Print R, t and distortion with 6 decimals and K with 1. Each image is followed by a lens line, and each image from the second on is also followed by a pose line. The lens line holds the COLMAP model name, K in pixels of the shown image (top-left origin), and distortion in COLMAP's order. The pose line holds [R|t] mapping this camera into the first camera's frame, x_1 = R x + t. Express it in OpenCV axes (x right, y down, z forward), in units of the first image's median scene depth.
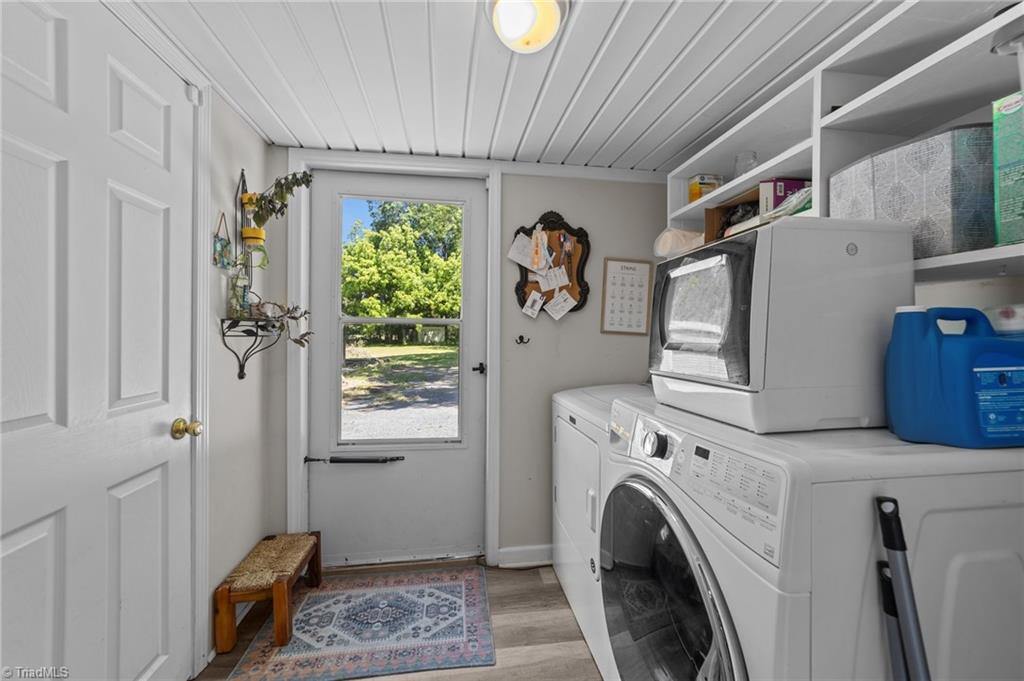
lens RADIAL K [[396.4, 0, 506.6], [0, 396.4, 335.4], [0, 0, 1]] dist [-0.007988, 0.002222]
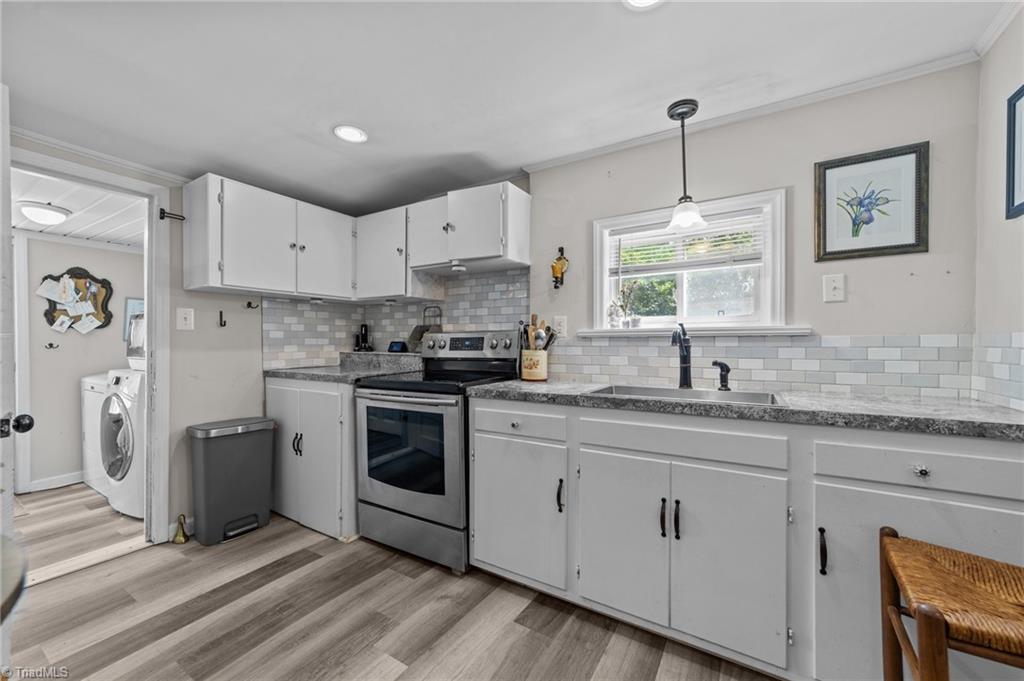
lens RADIAL K [[396.4, 0, 526.6], [0, 396.4, 341.7], [0, 0, 1]] dist [-0.007988, 0.002222]
pose [[0.637404, -0.014441, 0.770394, 0.037576], [0.004326, 0.999876, 0.015163, -0.021875], [-0.770517, -0.006333, 0.637388, -1.464159]]
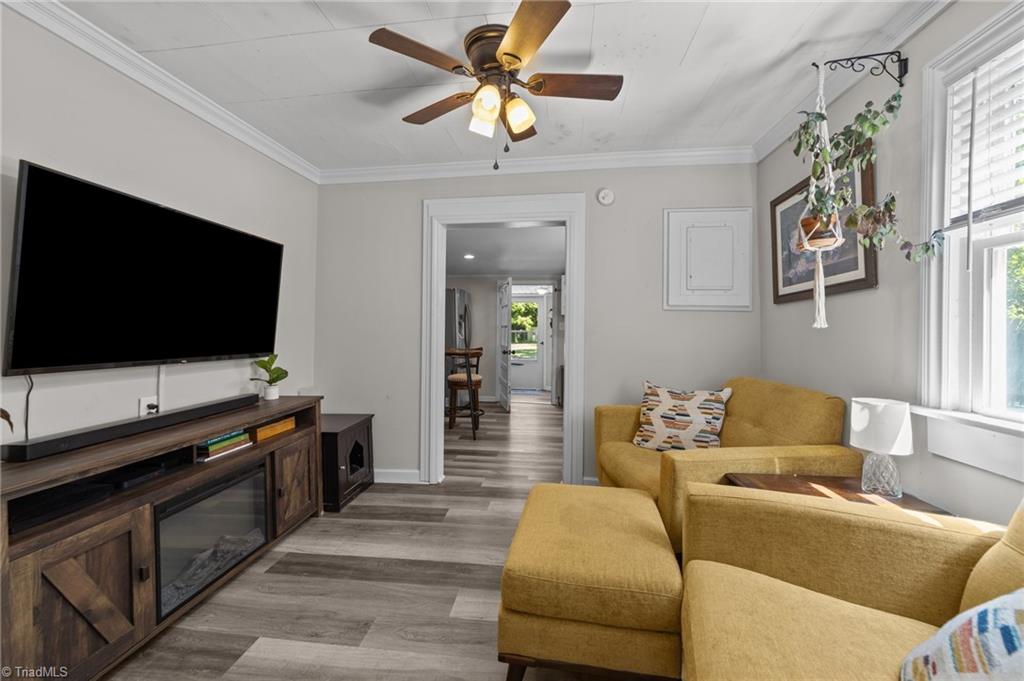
lens RADIAL K [[396.4, 0, 510.8], [0, 396.4, 329.9], [0, 0, 1]] dist [-0.007988, 0.002222]
pose [[0.966381, -0.001633, -0.257108, 0.668277], [-0.000792, 0.999956, -0.009325, -0.013693], [0.257112, 0.009215, 0.966338, -3.033477]]
